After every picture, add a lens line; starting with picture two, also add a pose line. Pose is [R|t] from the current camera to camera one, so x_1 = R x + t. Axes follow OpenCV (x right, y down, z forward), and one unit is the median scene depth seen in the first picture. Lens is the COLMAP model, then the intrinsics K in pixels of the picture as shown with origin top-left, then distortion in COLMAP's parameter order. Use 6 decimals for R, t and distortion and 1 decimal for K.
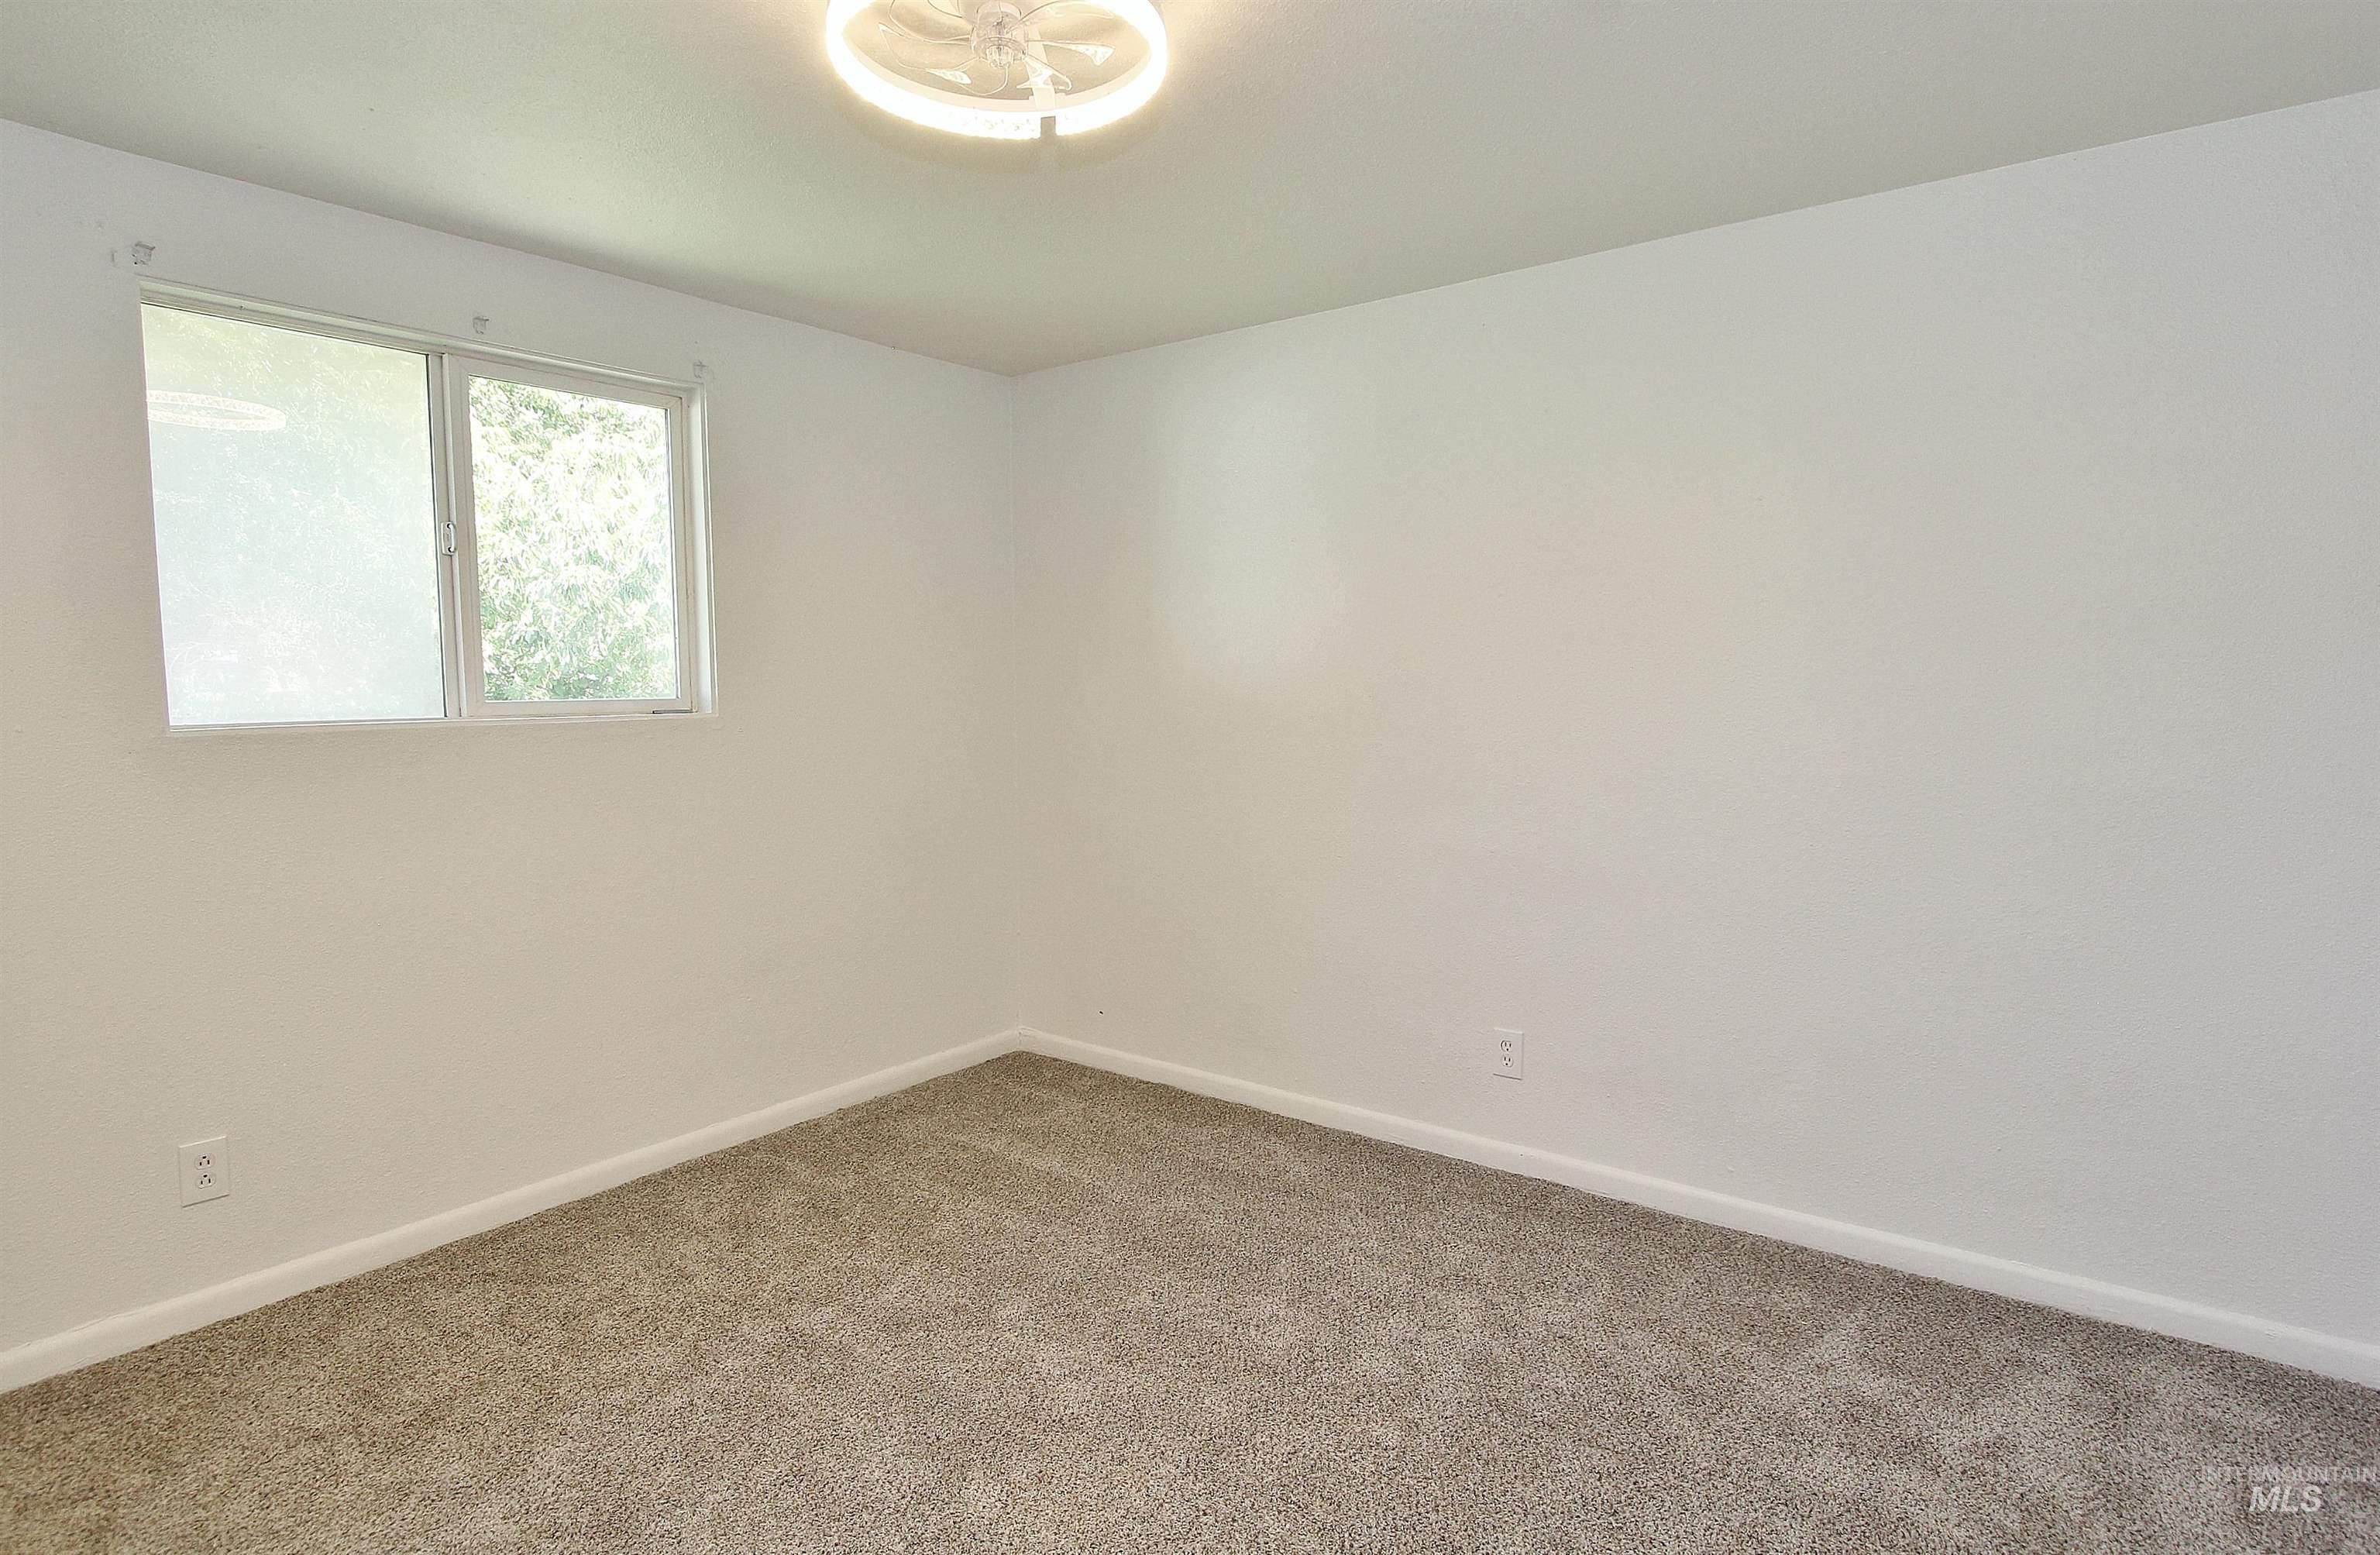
lens RADIAL K [[1204.1, 0, 1190.0], [0, 1204.1, 777.5], [0, 0, 1]] dist [-0.055927, 0.000112]
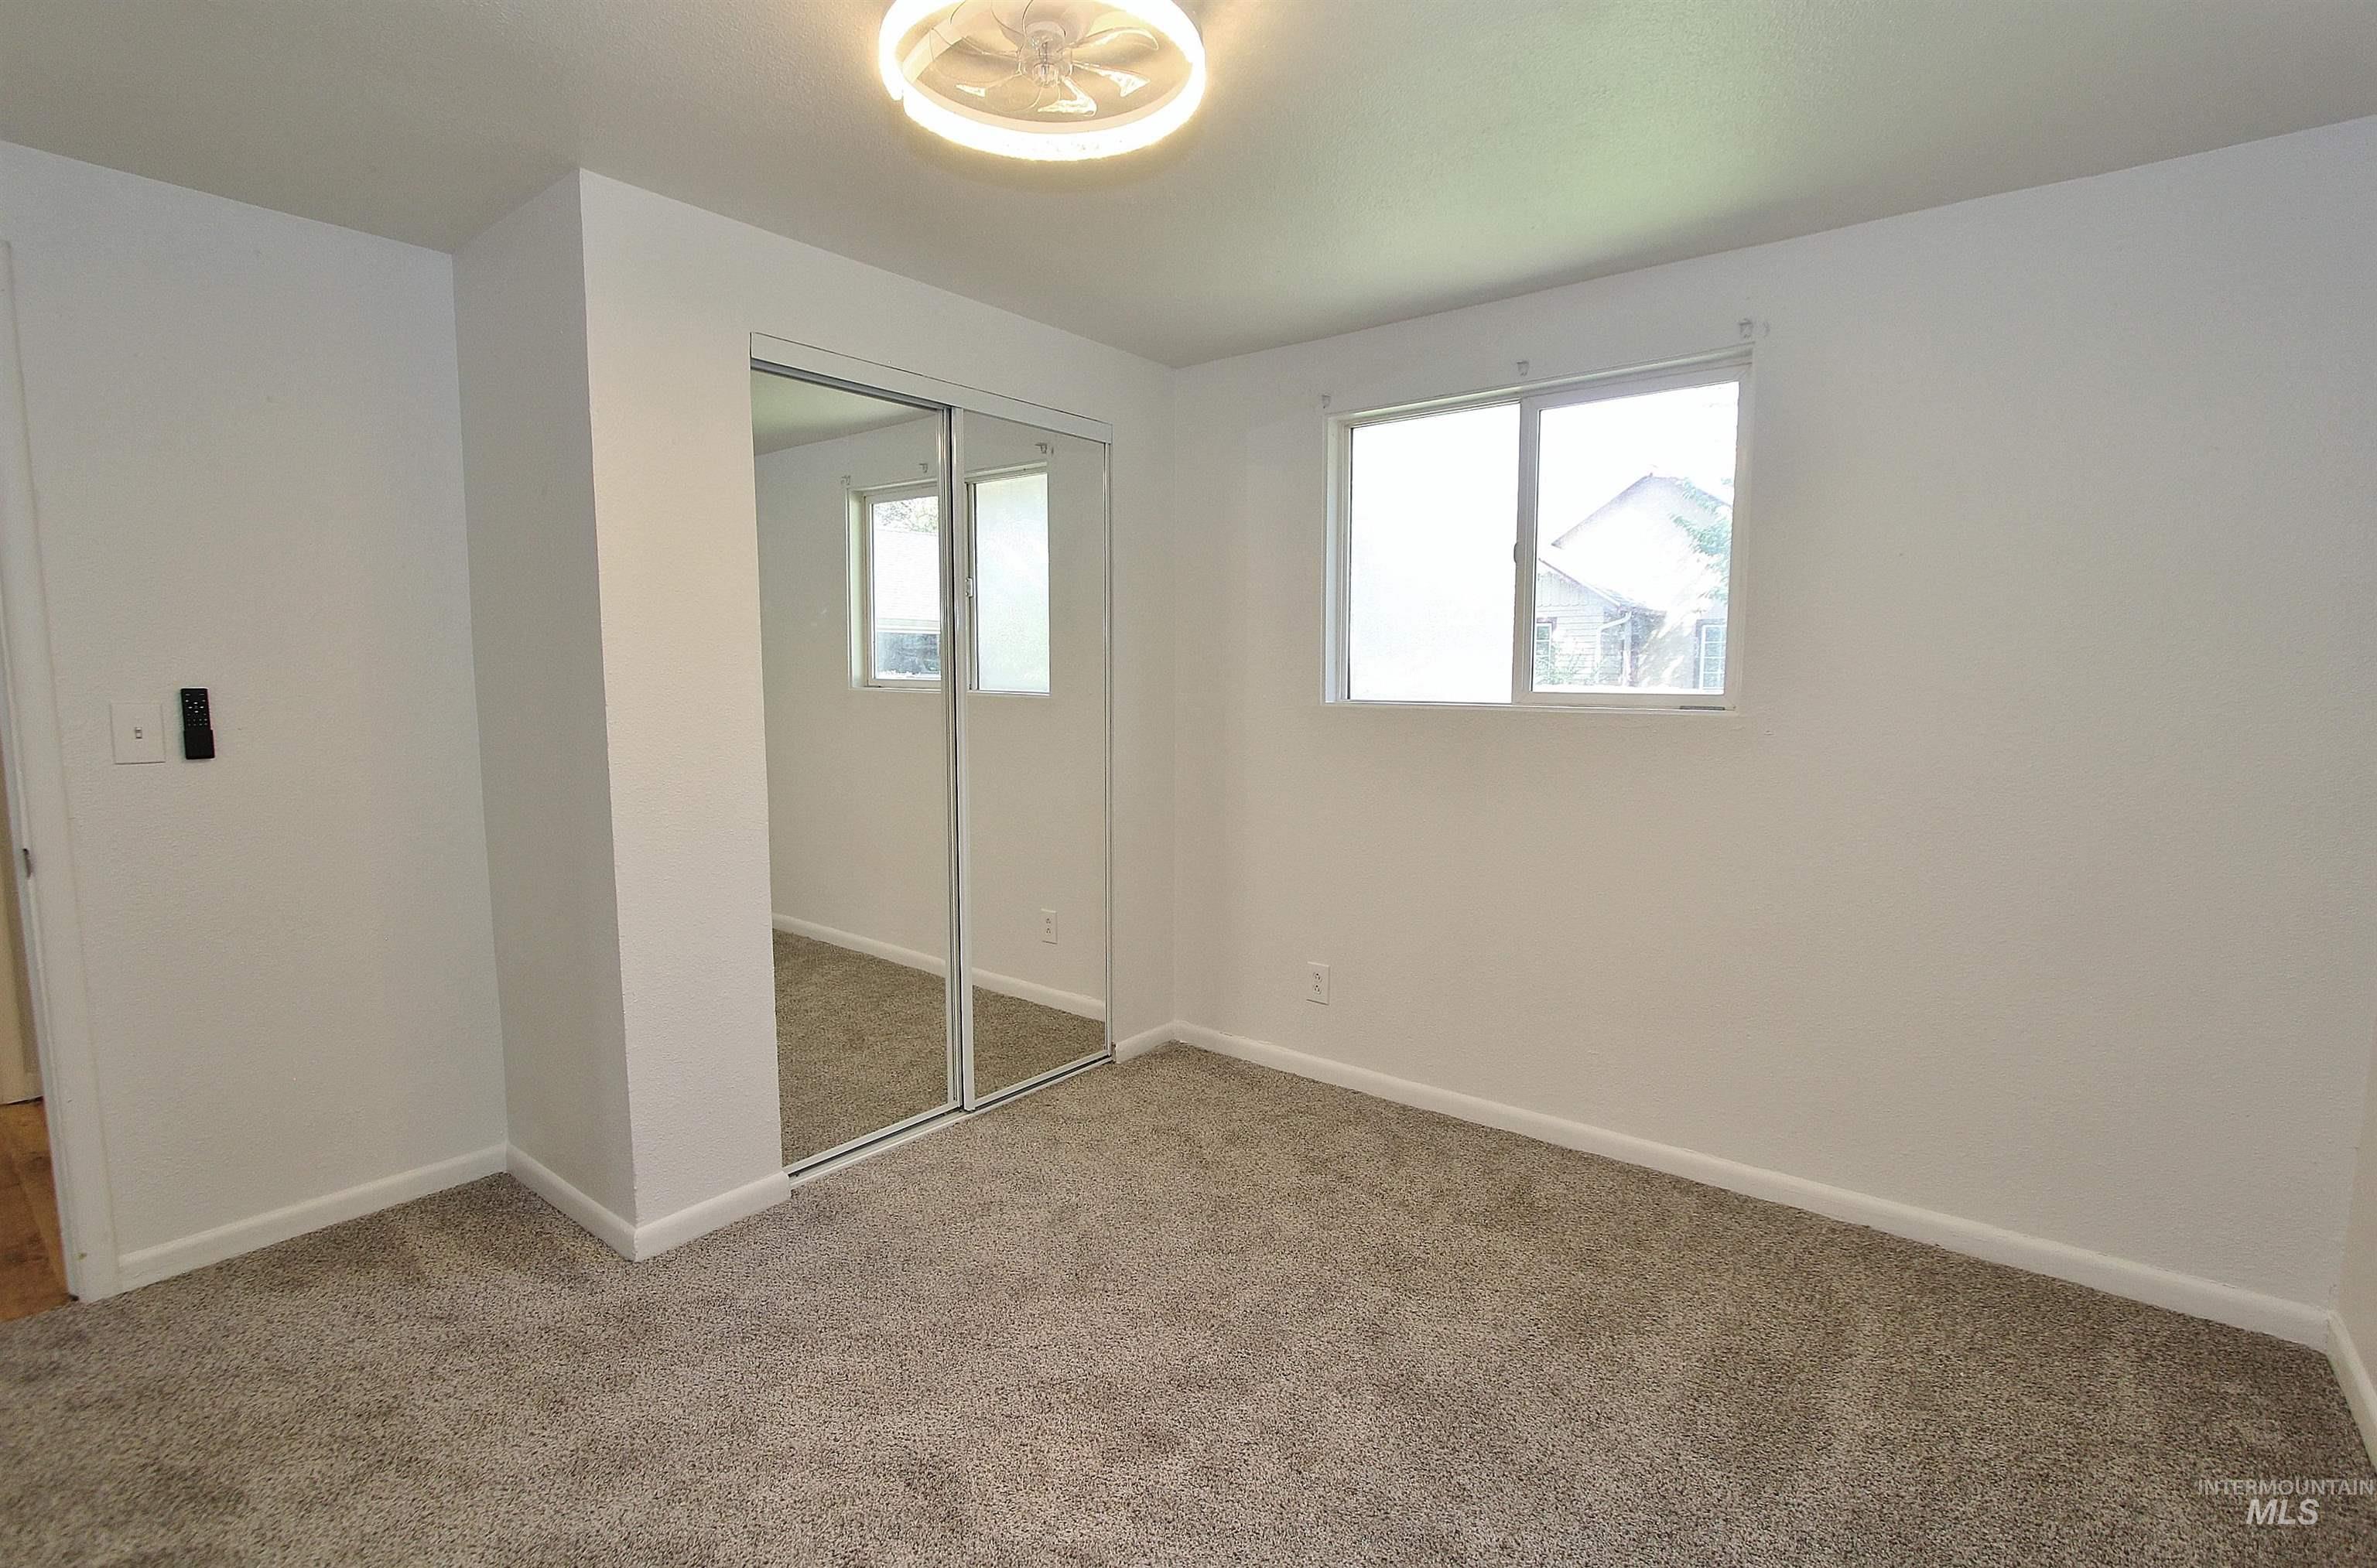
lens RADIAL K [[1093.9, 0, 1188.5], [0, 1093.9, 784.0], [0, 0, 1]] dist [-0.001174, 0.000099]
pose [[-0.011662, 0.108304, -0.994049, 0.512151], [-0.091114, 0.989866, 0.108917, -0.061629], [0.995772, 0.091842, -0.001676, 0.690310]]
